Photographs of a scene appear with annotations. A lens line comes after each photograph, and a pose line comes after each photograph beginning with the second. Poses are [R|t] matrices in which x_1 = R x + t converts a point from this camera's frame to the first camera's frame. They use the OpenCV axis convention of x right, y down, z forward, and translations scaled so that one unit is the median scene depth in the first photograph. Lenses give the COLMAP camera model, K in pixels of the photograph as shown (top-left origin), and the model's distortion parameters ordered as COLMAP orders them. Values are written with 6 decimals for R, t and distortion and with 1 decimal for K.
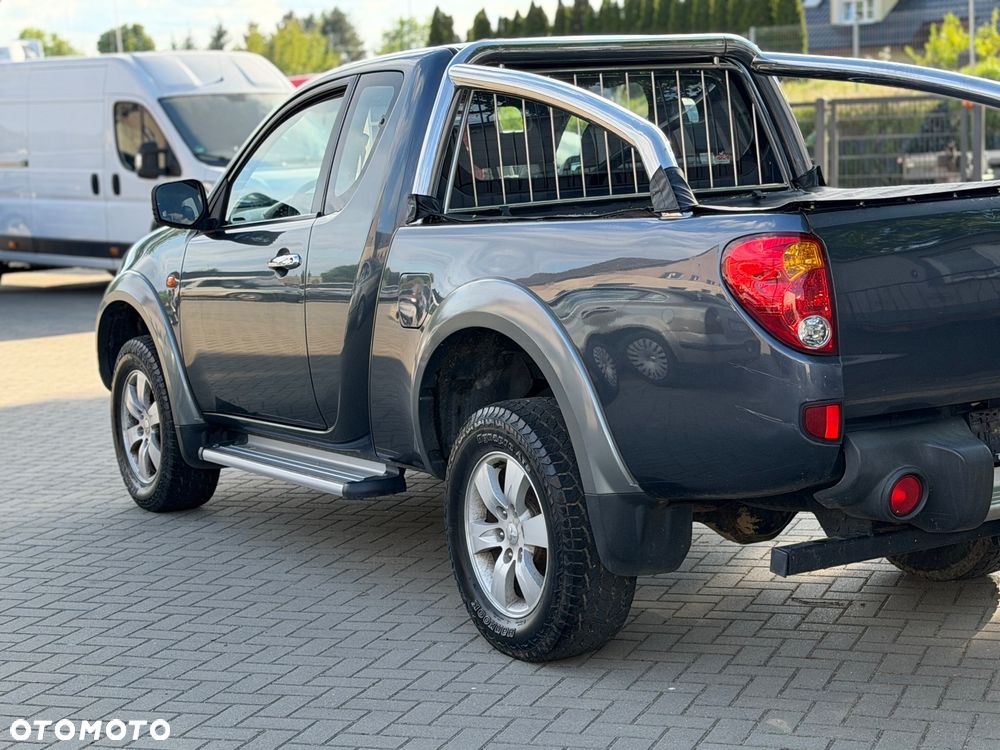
lens RADIAL K [[1978.3, 0, 504.2], [0, 1978.3, 371.5], [0, 0, 1]] dist [0.103244, 0.267030]
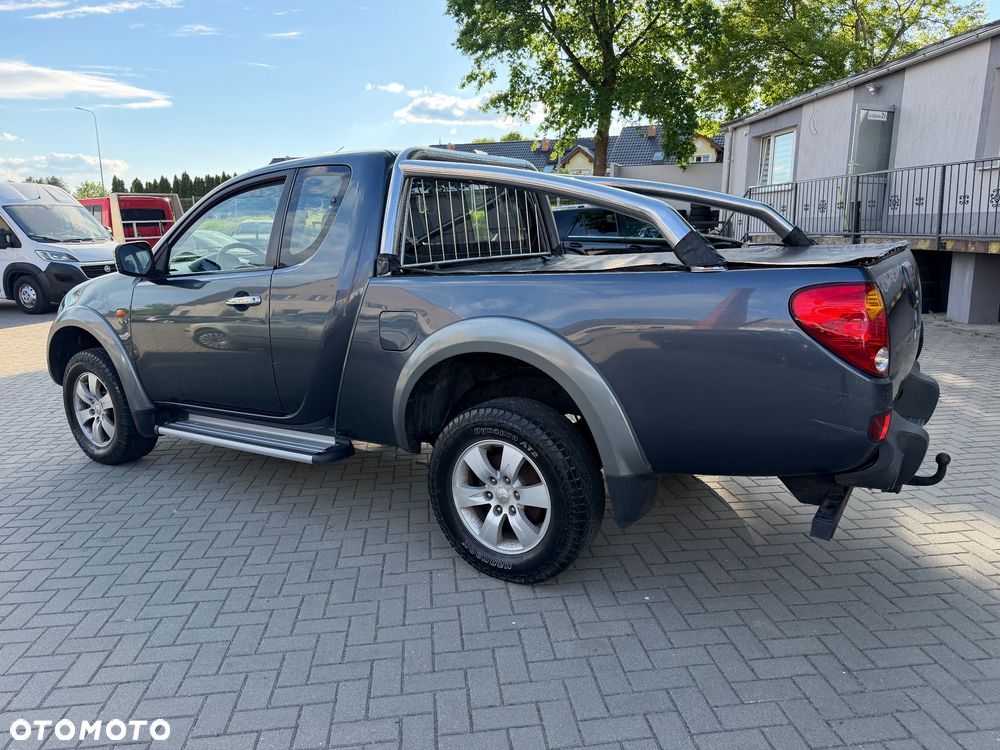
lens RADIAL K [[705.7, 0, 508.8], [0, 705.7, 374.0], [0, 0, 1]] dist [0.092646, -0.109655]
pose [[0.890600, -0.064679, 0.450164, -0.198070], [0.034192, 0.996556, 0.075539, -0.039754], [-0.453500, -0.051883, 0.889745, 0.508389]]
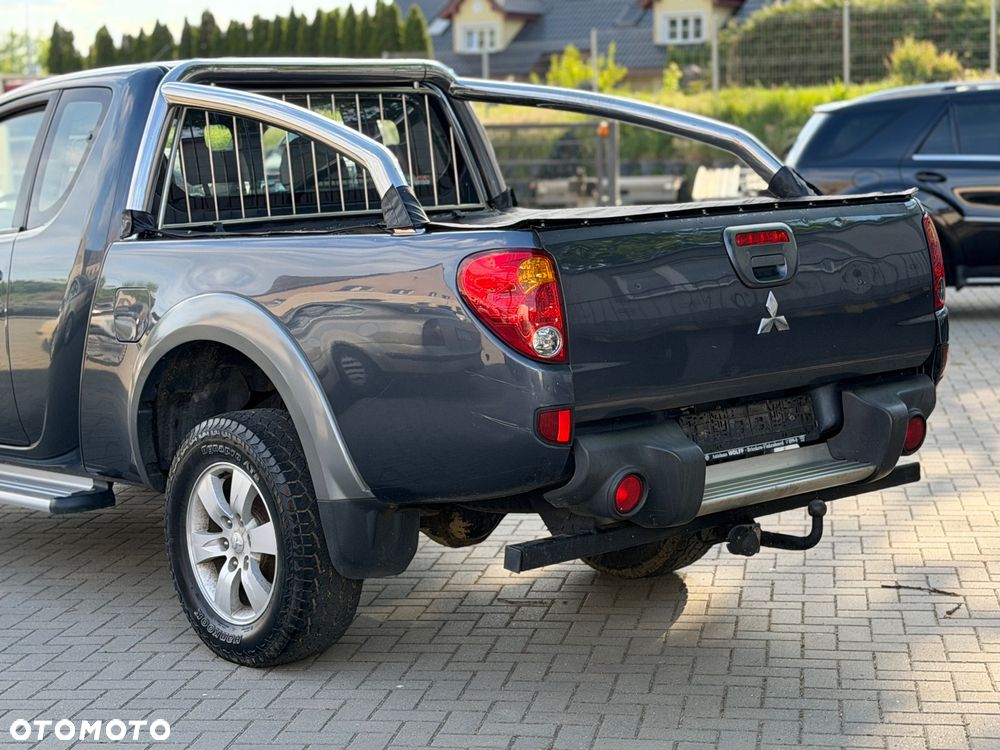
lens RADIAL K [[1978.3, 0, 504.2], [0, 1978.3, 371.5], [0, 0, 1]] dist [0.103244, 0.267030]
pose [[0.982022, -0.006360, 0.188659, -0.049223], [0.008475, 0.999910, -0.010405, 0.005121], [-0.188576, 0.011817, 0.981987, -0.029552]]
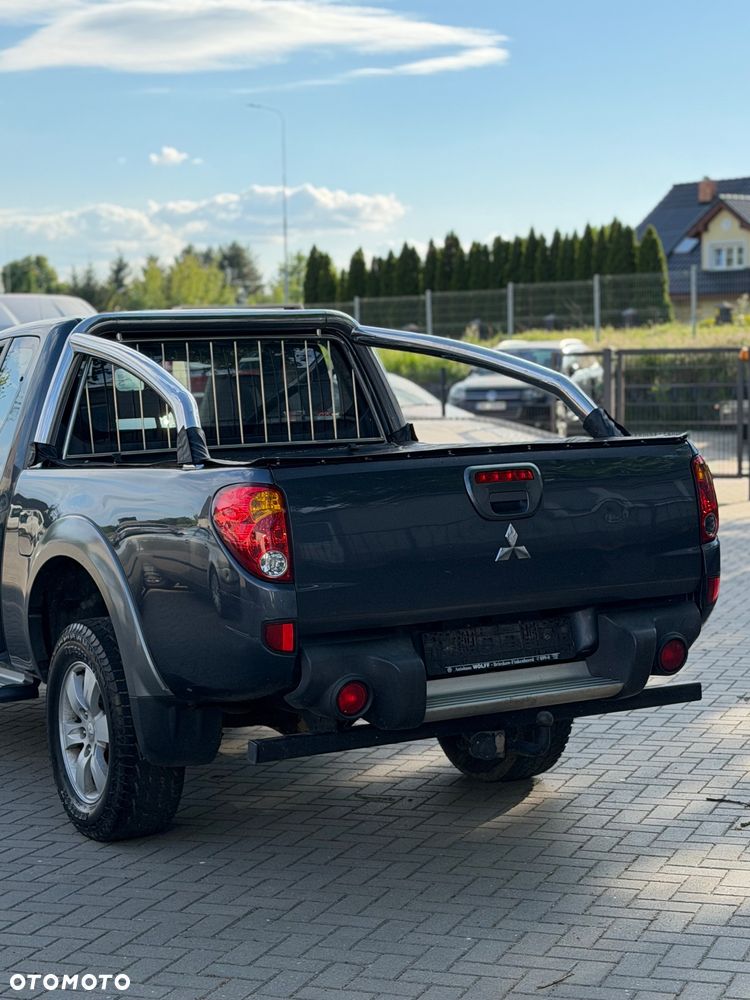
lens RADIAL K [[1978.3, 0, 375.0], [0, 1978.3, 500.0], [0, 0, 1]] dist [0.103244, 0.267030]
pose [[0.999729, 0.017982, -0.014779, 0.173968], [-0.018735, 0.998444, -0.052521, 0.002827], [0.013811, 0.052784, 0.998510, -0.172239]]
